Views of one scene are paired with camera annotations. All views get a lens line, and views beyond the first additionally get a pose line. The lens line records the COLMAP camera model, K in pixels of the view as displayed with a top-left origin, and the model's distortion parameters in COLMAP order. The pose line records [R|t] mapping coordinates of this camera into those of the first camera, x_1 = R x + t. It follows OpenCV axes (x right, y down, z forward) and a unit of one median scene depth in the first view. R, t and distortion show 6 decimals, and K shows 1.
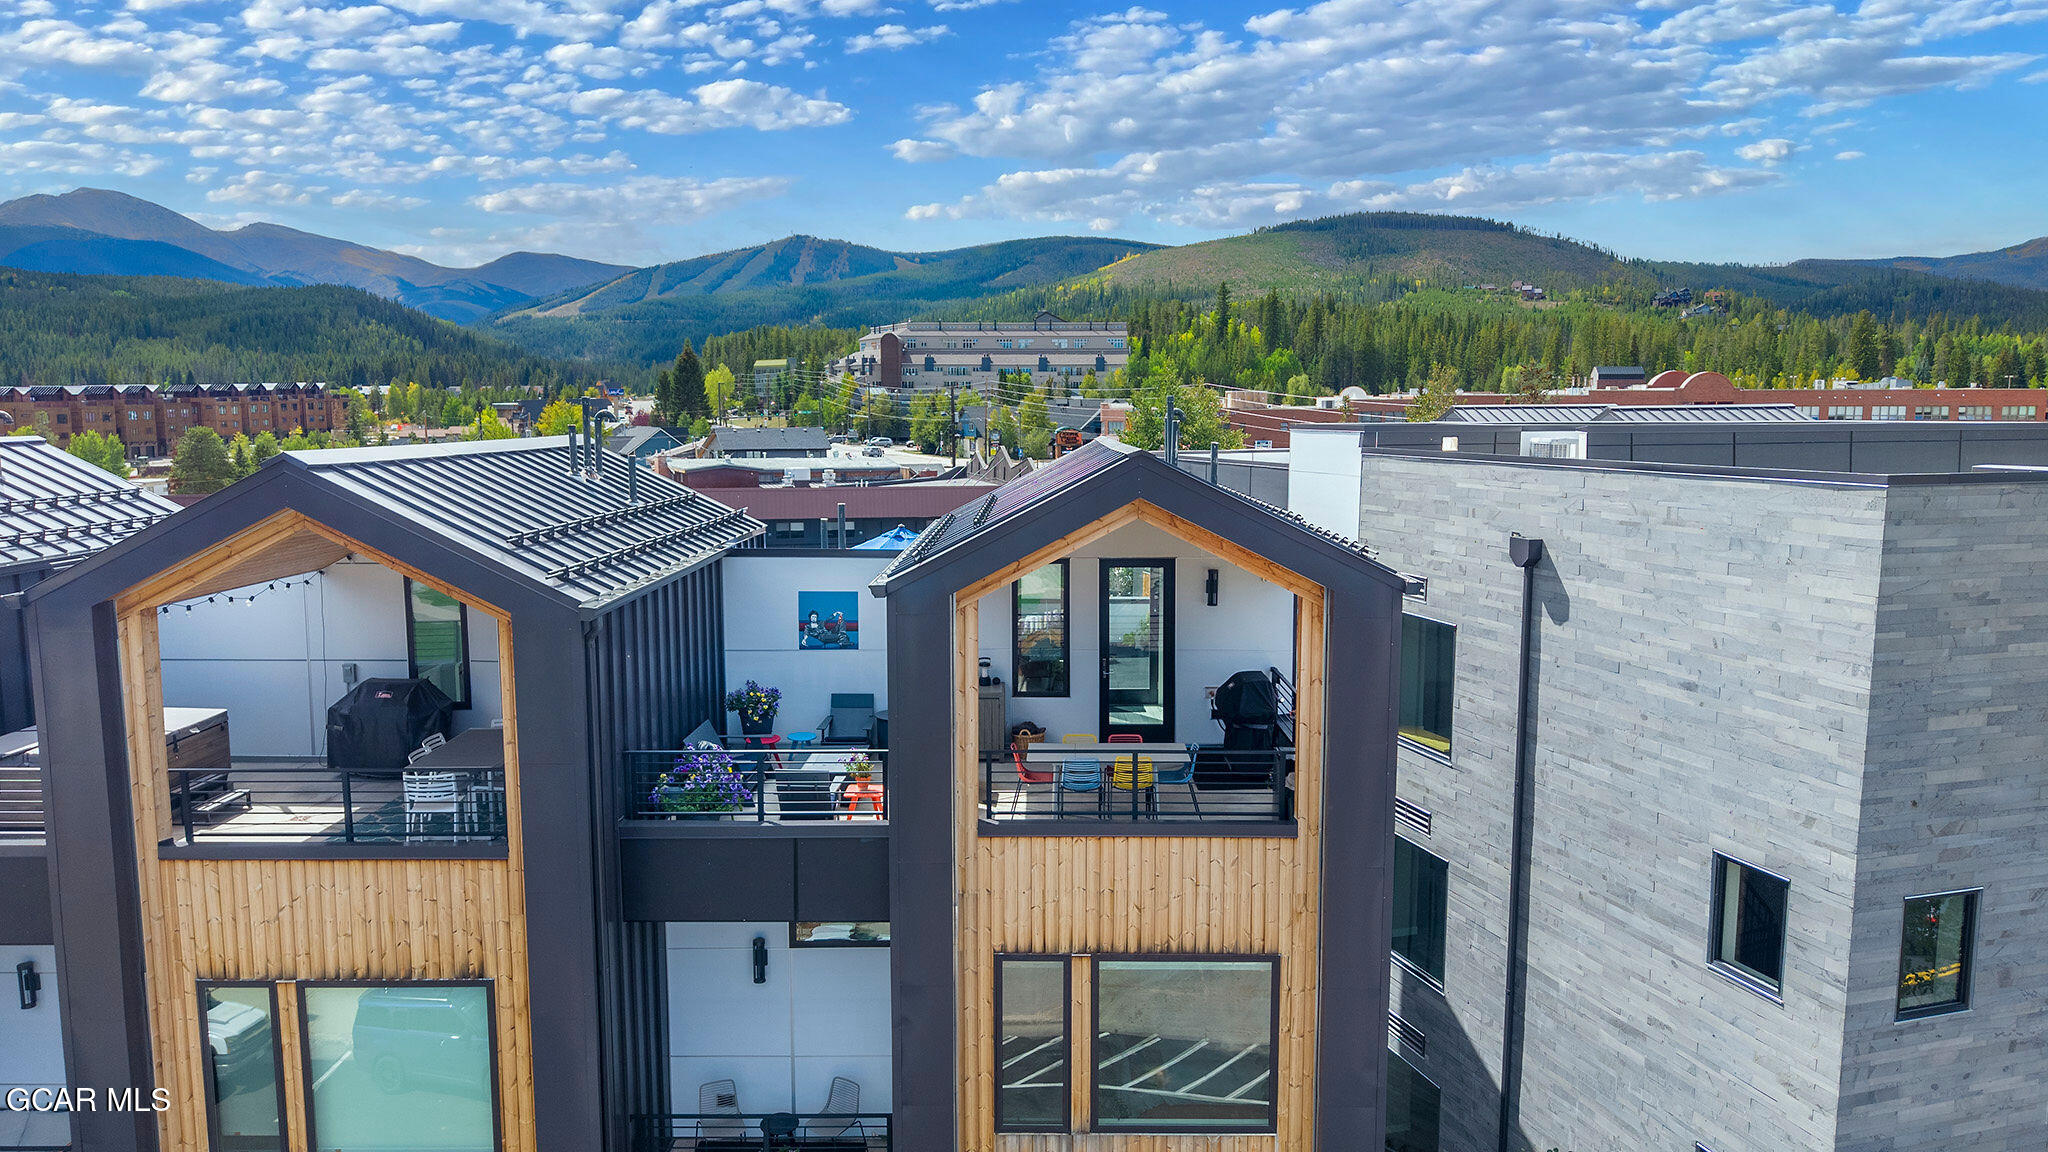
lens RADIAL K [[1344.1, 0, 1014.9], [0, 1344.1, 609.1], [0, 0, 1]] dist [0.029987, -0.038594]
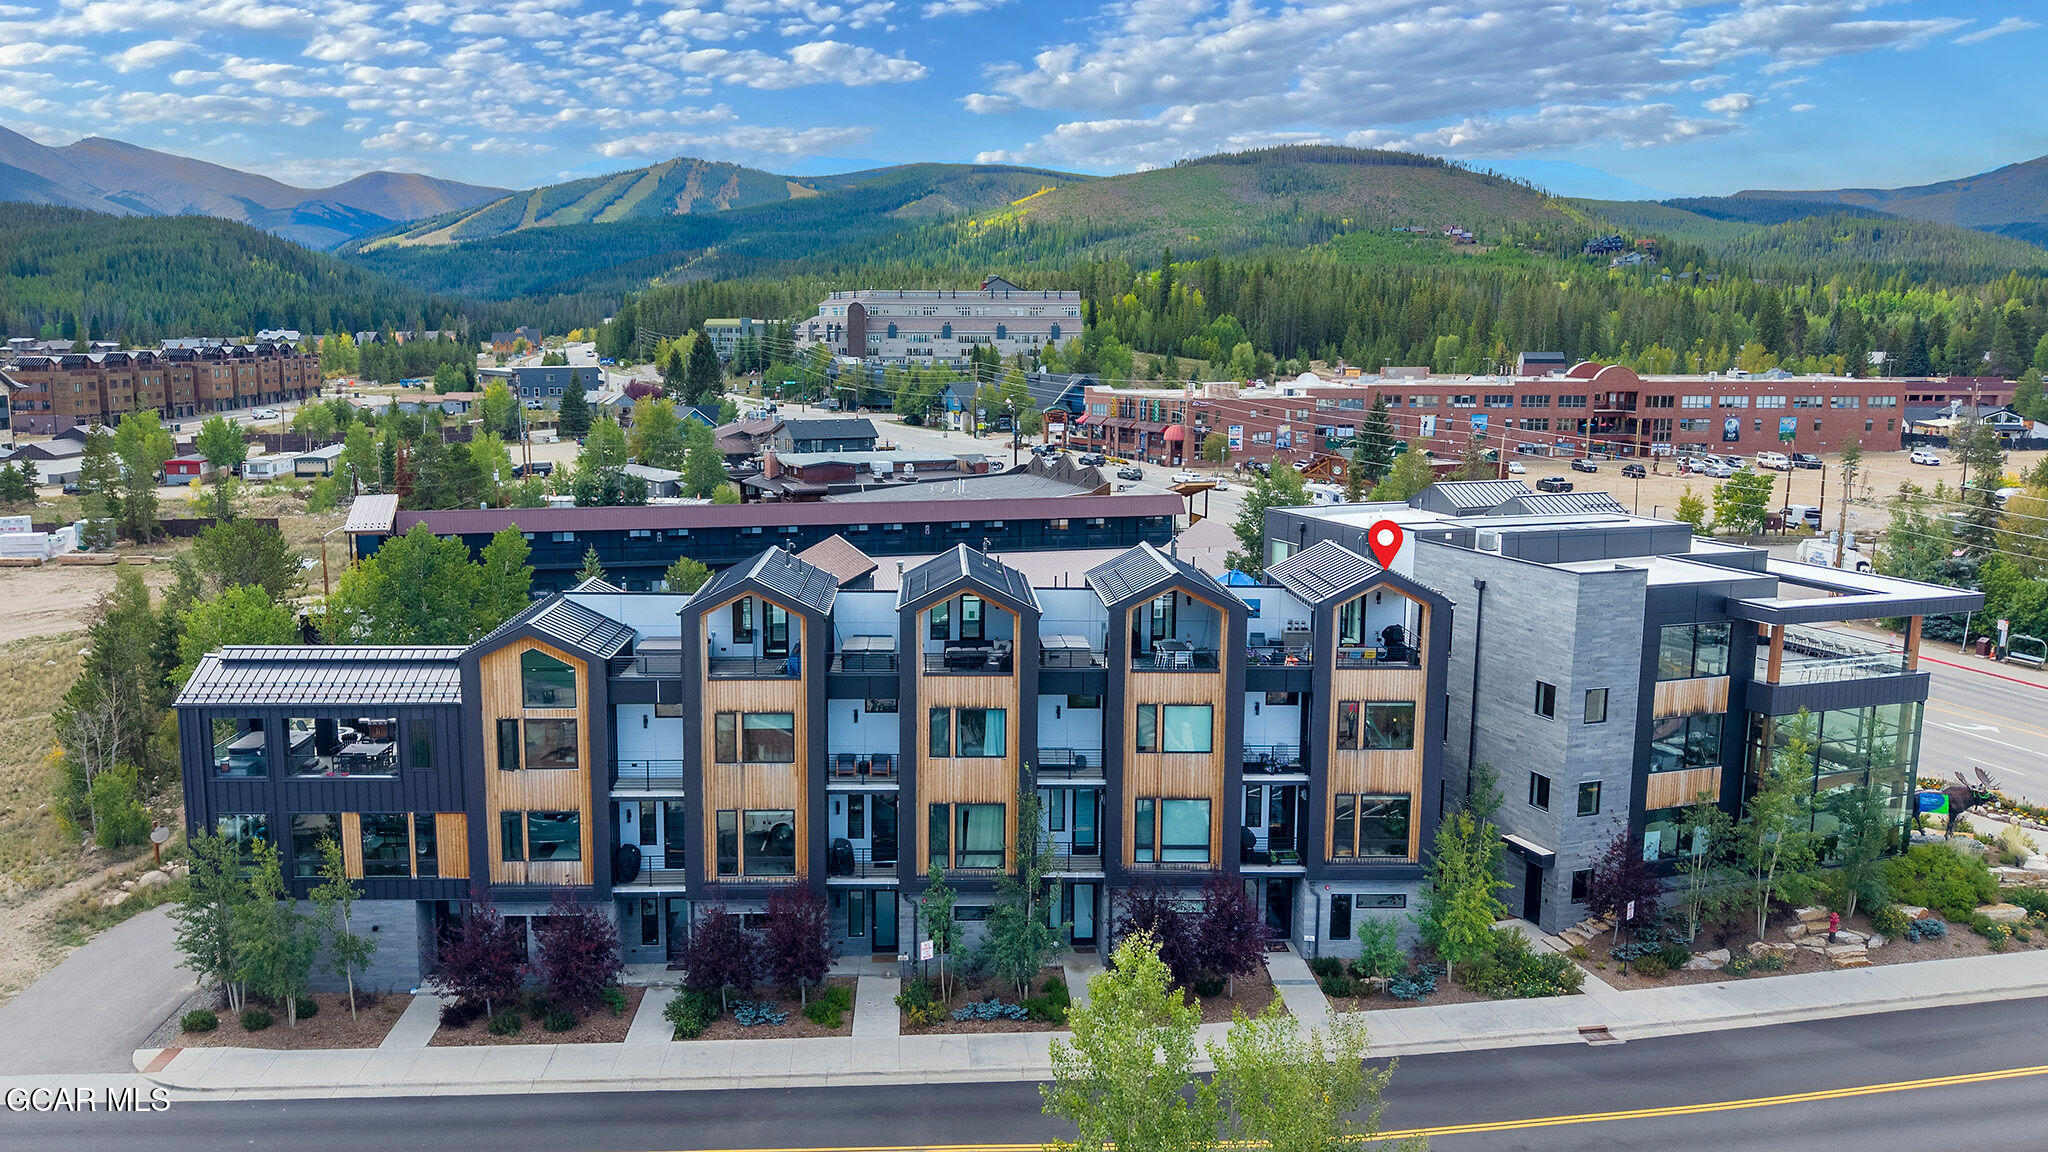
lens RADIAL K [[1420.1, 0, 932.5], [0, 1420.1, 619.2], [0, 0, 1]] dist [0.052002, -0.057507]
pose [[0.999873, -0.000258, 0.015926, -0.050626], [-0.000436, 0.999049, 0.043589, -0.005989], [-0.015922, -0.043590, 0.998923, -0.122969]]
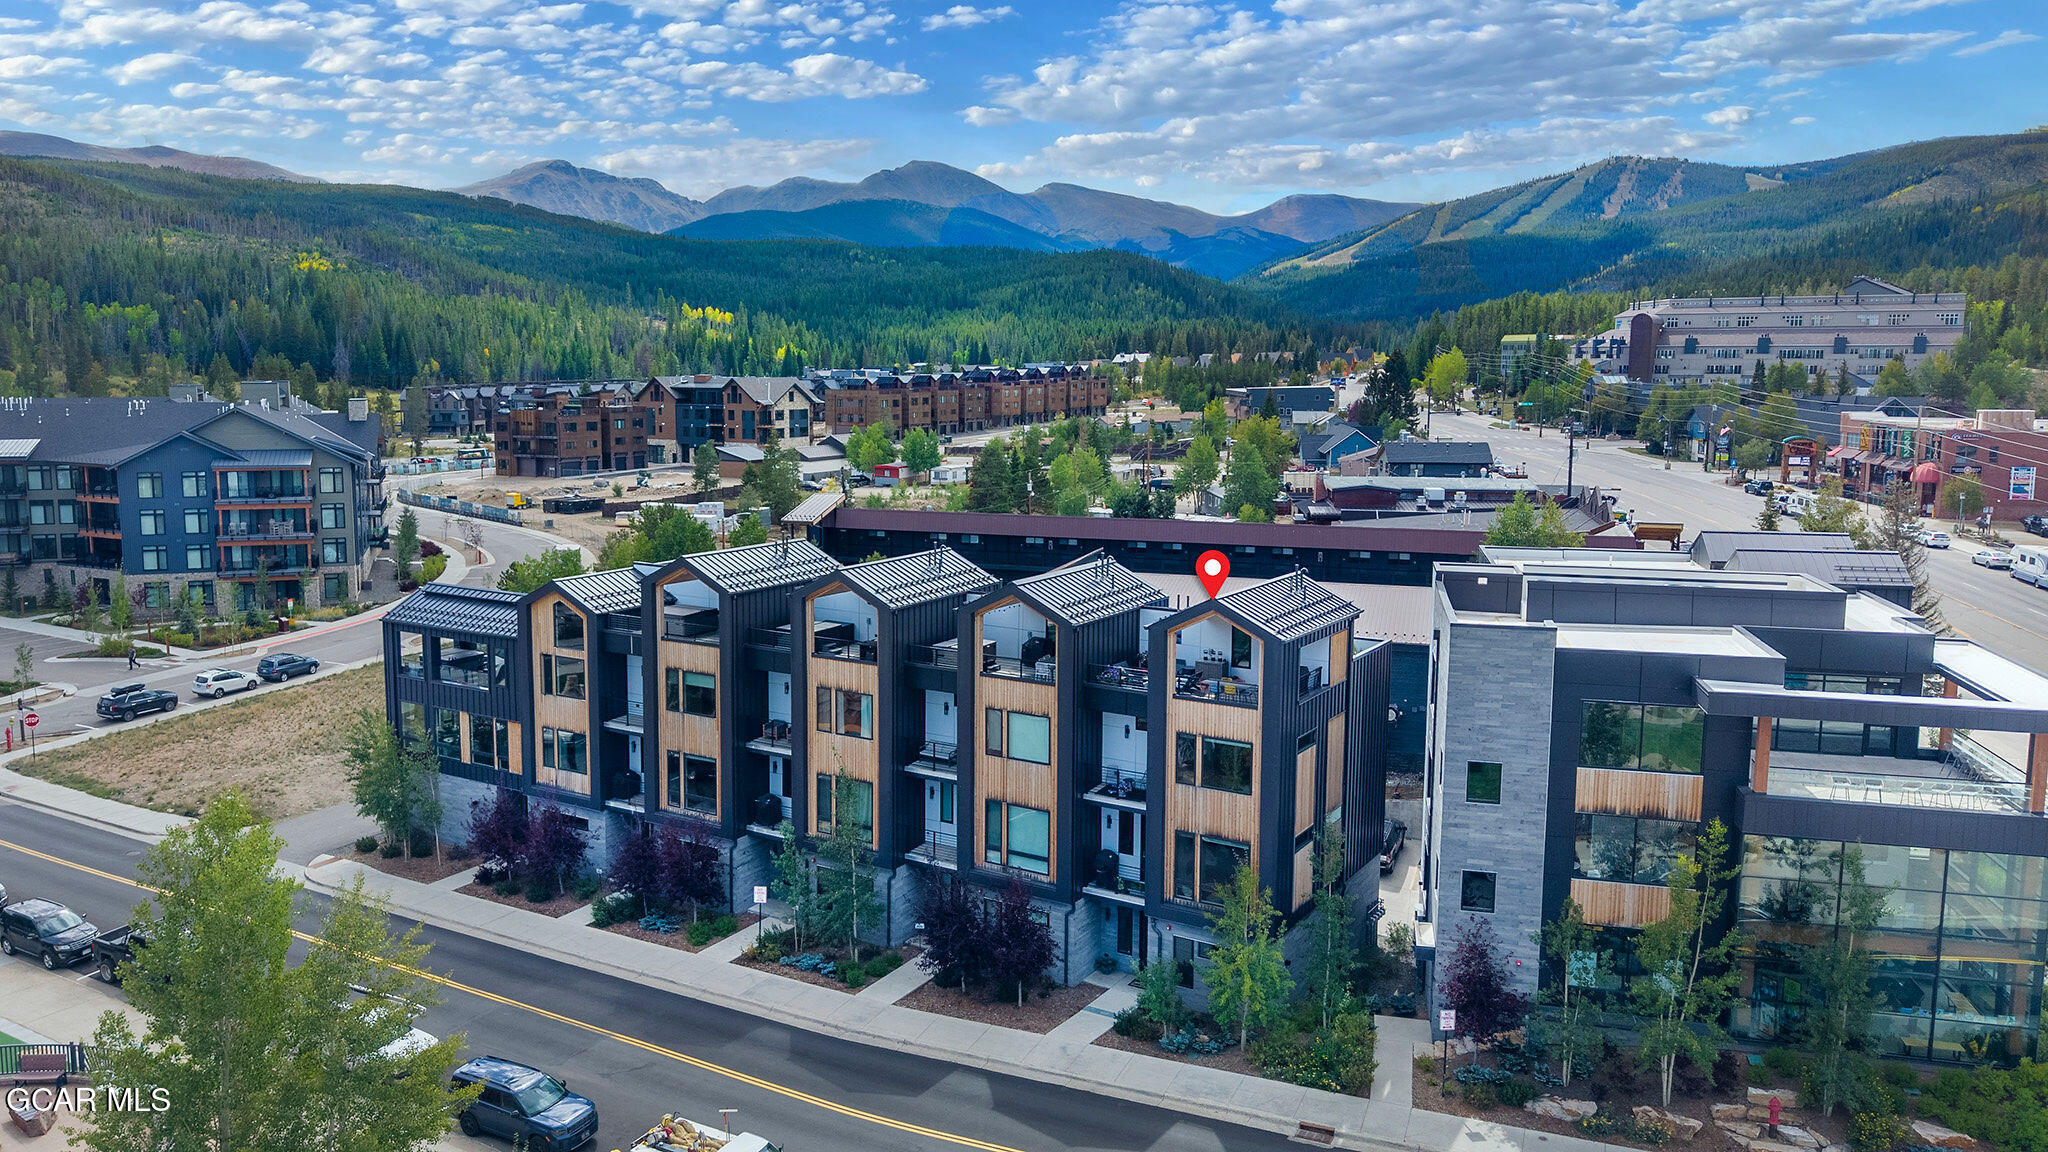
lens RADIAL K [[1484.3, 0, 920.1], [0, 1484.3, 569.4], [0, 0, 1]] dist [0.051905, -0.057189]
pose [[0.834340, 0.075201, -0.546097, 0.065385], [-0.080112, 0.996675, 0.014852, -0.007572], [0.545398, 0.031358, 0.837590, -0.114154]]
